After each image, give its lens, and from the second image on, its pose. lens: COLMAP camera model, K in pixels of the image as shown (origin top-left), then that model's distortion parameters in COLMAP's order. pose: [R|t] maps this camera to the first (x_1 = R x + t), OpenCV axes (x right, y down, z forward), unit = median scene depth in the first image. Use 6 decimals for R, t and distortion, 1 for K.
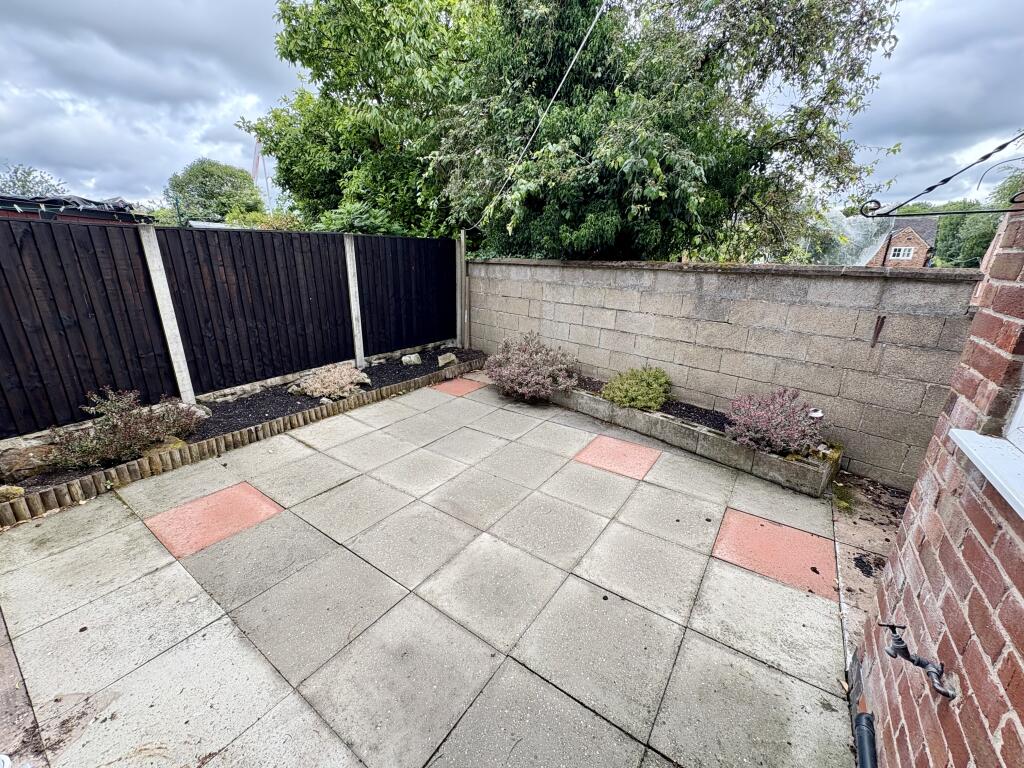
lens RADIAL K [[405.7, 0, 512.0], [0, 405.7, 384.0], [0, 0, 1]] dist [0.000653, -0.000049]
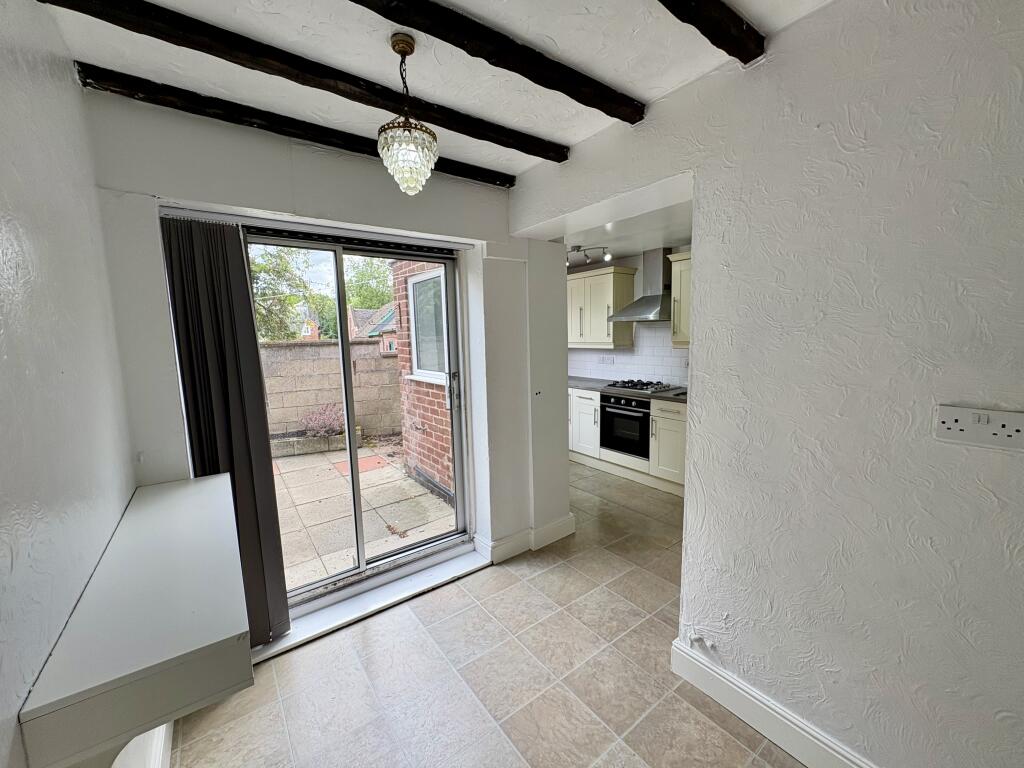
lens RADIAL K [[405.7, 0, 512.0], [0, 405.7, 384.0], [0, 0, 1]] dist [0.000653, -0.000049]
pose [[0.328593, -0.140967, 0.933892, -1.098583], [0.312811, 0.949234, 0.033219, 0.184290], [-0.891165, 0.281216, 0.356008, -0.632144]]
